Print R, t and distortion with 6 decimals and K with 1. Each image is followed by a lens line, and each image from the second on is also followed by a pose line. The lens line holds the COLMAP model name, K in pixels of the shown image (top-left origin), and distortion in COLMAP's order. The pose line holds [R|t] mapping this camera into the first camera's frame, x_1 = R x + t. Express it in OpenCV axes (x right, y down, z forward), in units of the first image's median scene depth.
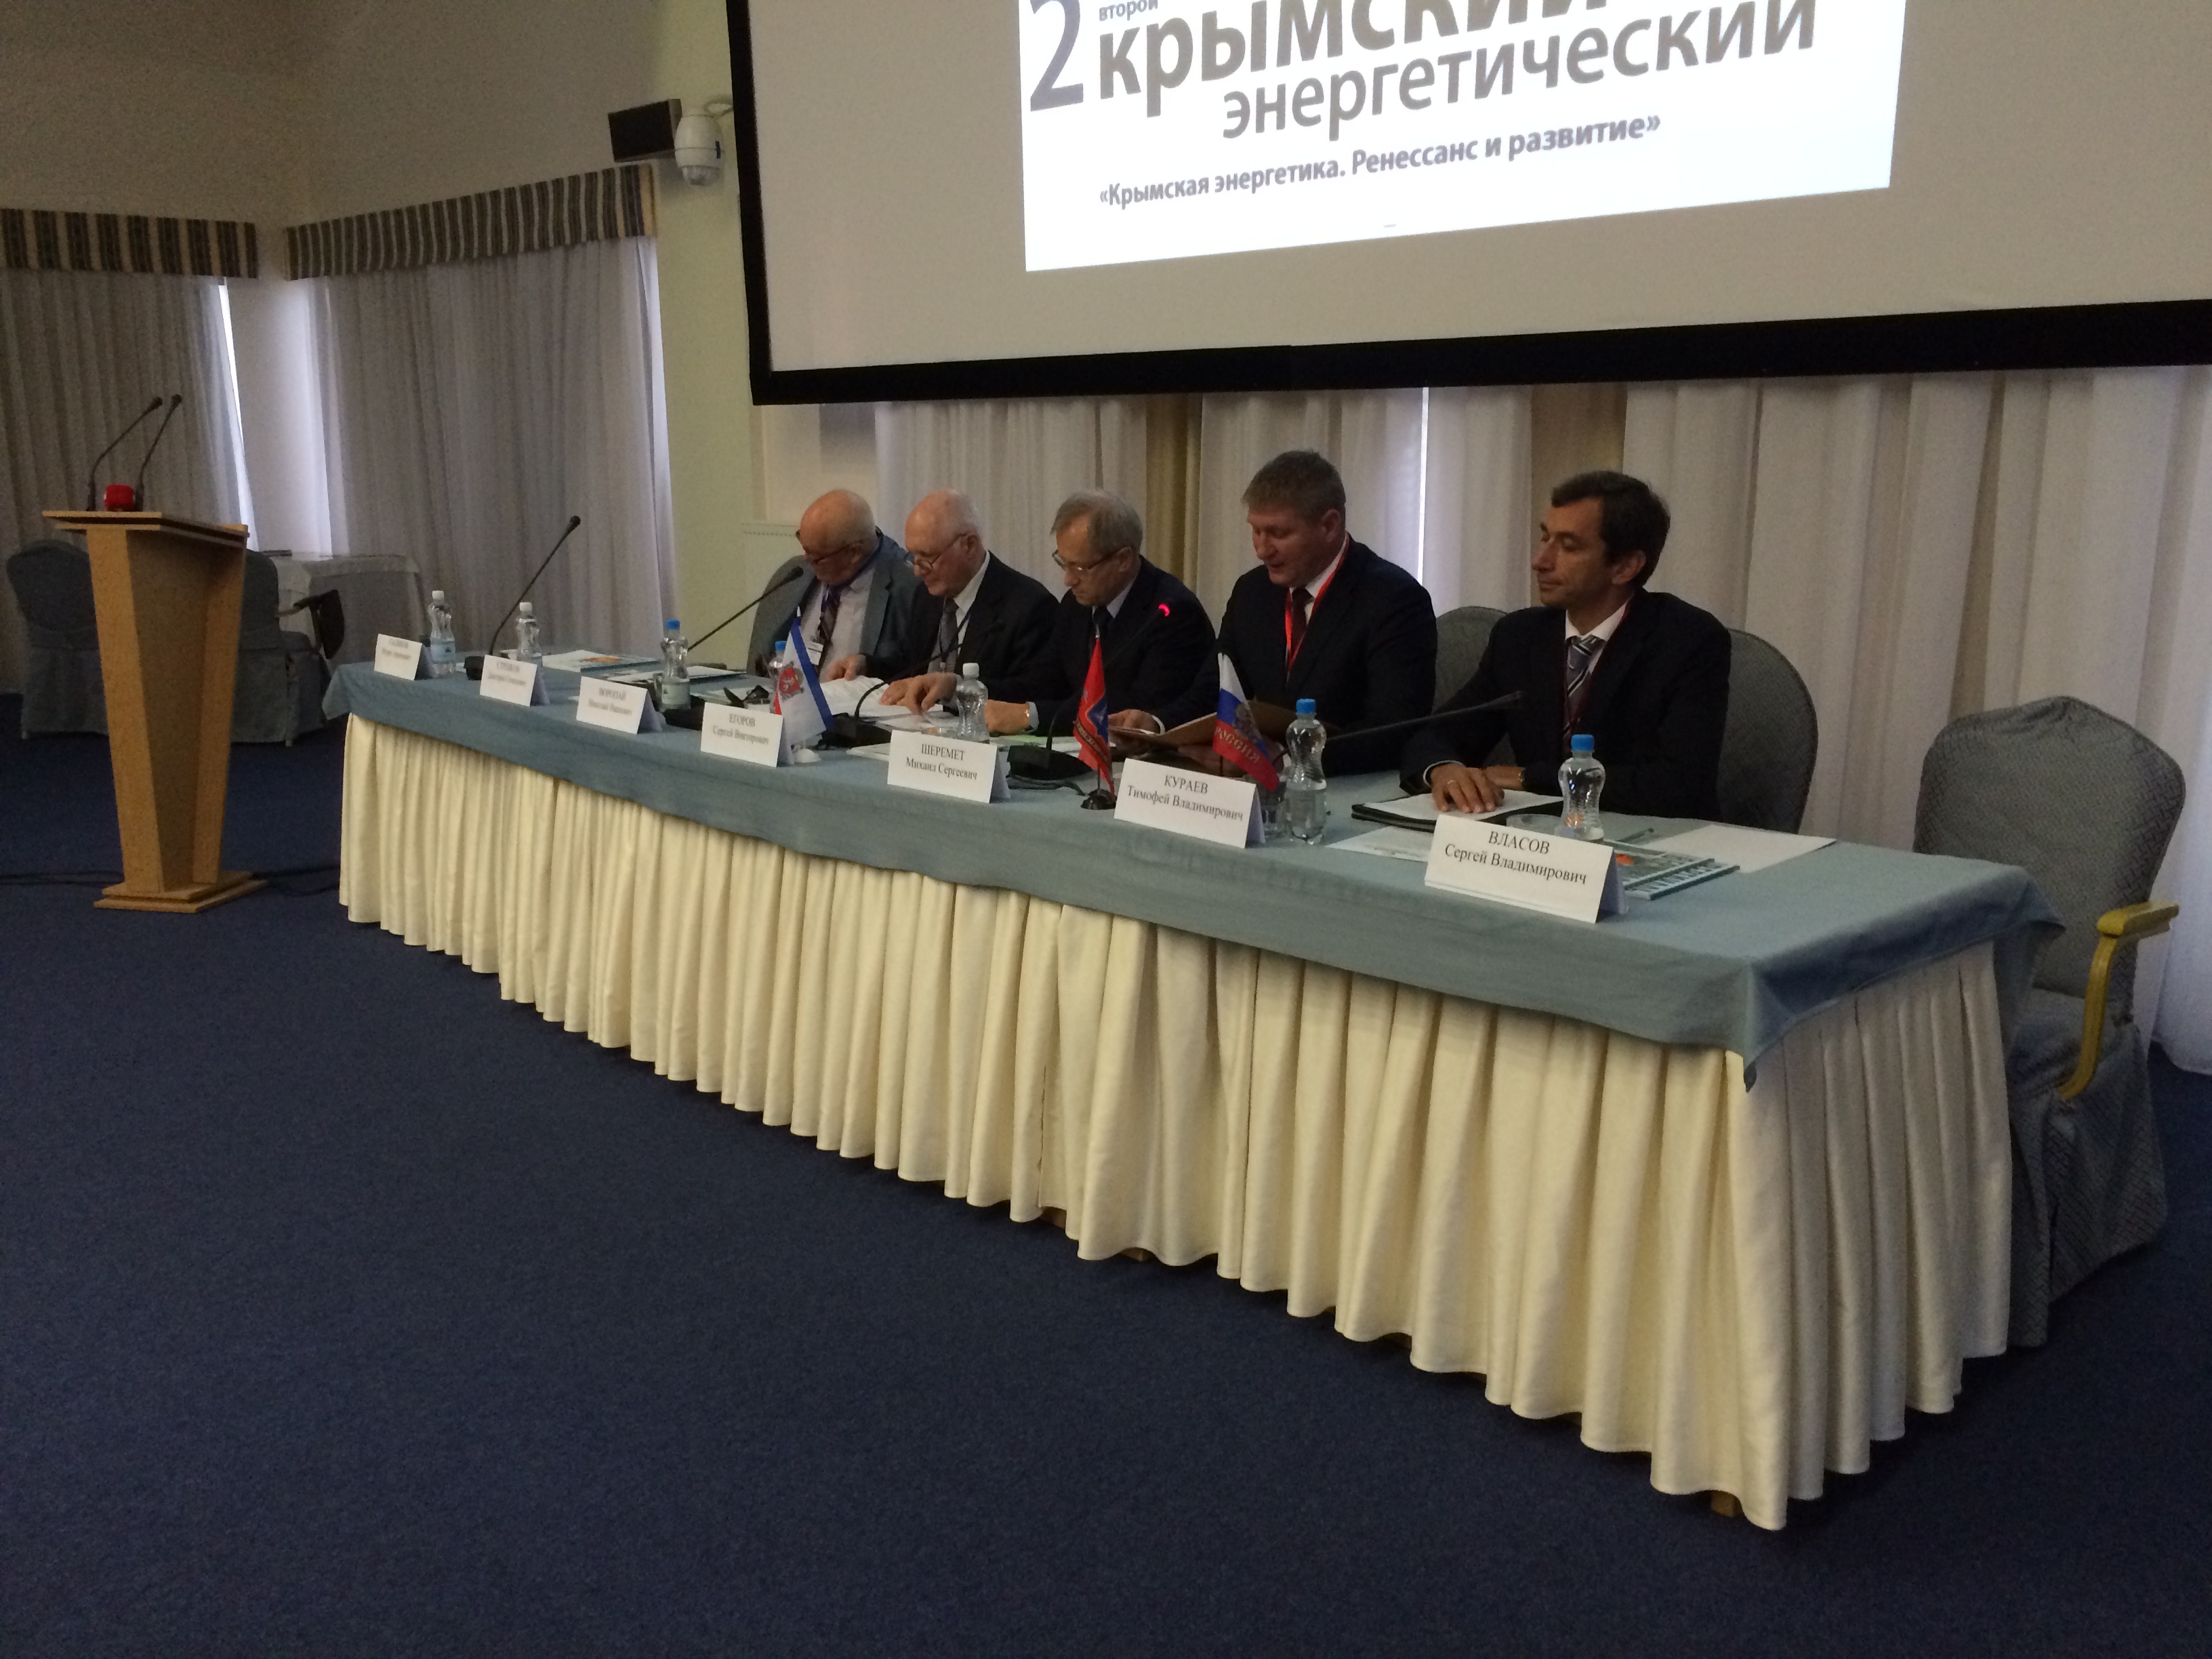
lens RADIAL K [[1878.6, 0, 1106.4], [0, 1878.6, 822.8], [0, 0, 1]] dist [0.093530, -0.137989]
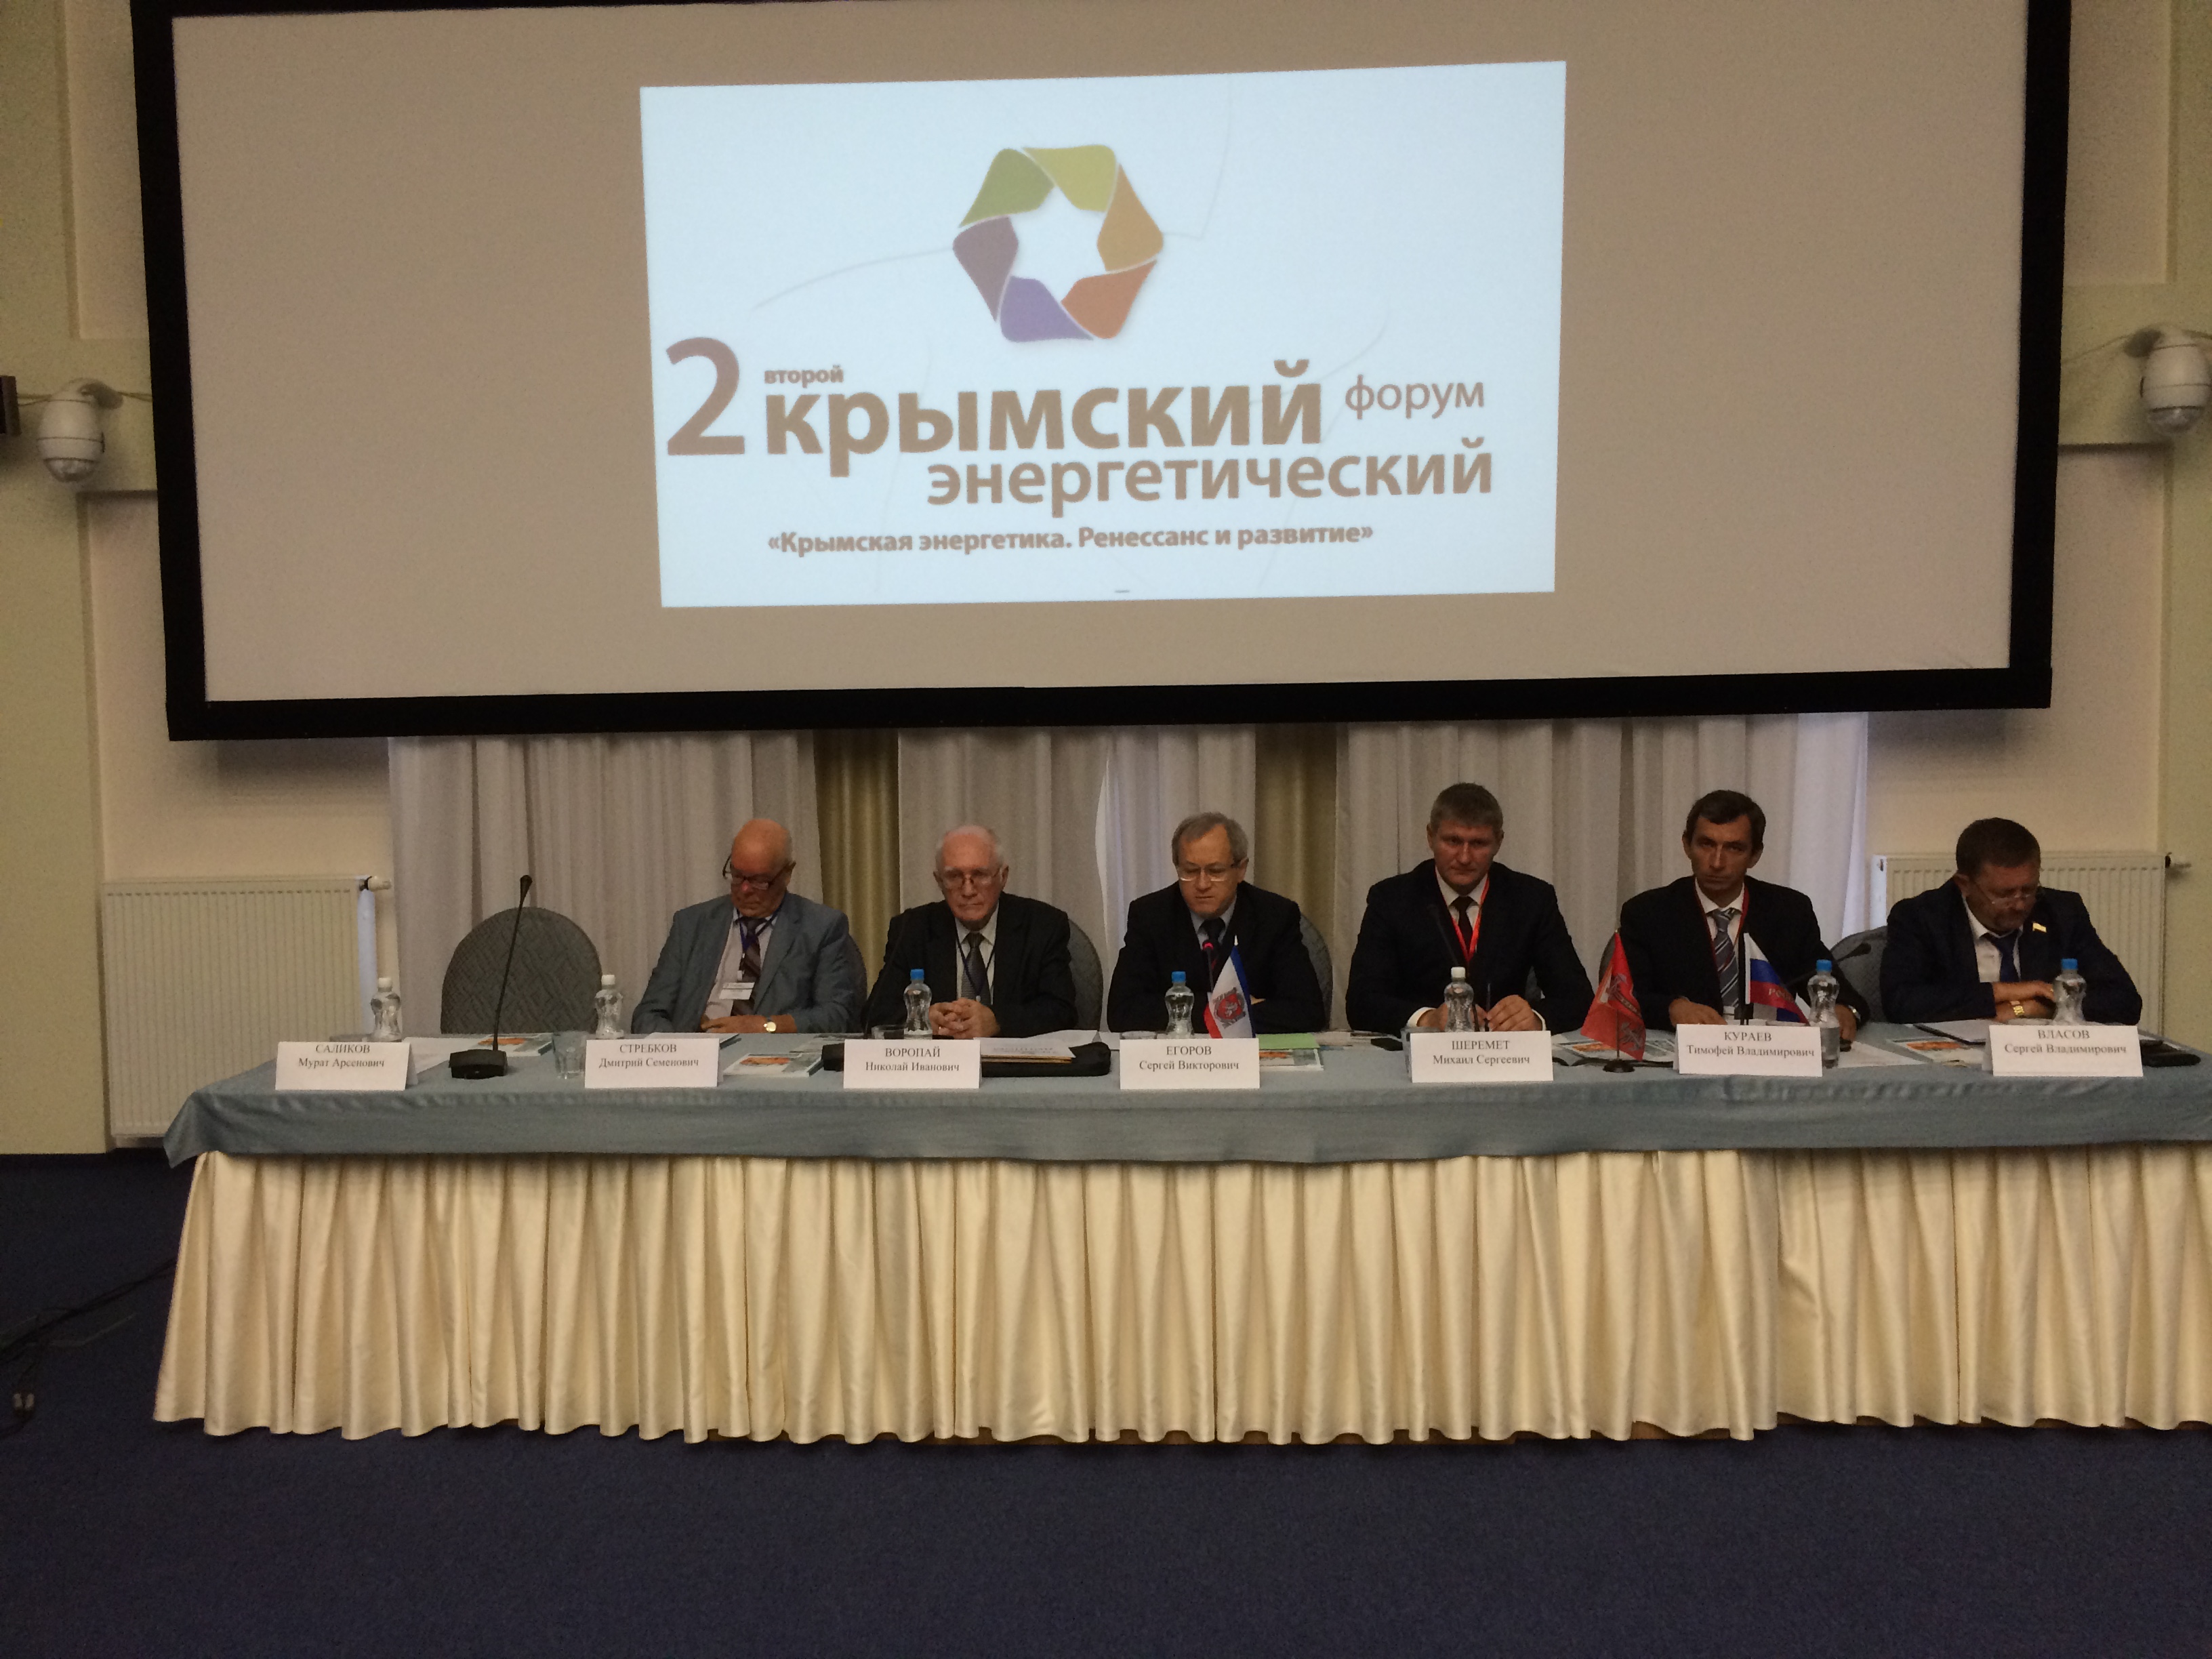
lens RADIAL K [[1878.6, 0, 1106.4], [0, 1878.6, 822.8], [0, 0, 1]] dist [0.093530, -0.137989]
pose [[0.725868, -0.040565, 0.686637, -0.680090], [0.151376, 0.983206, -0.101940, -0.057535], [-0.670971, 0.177935, 0.719818, 0.196211]]
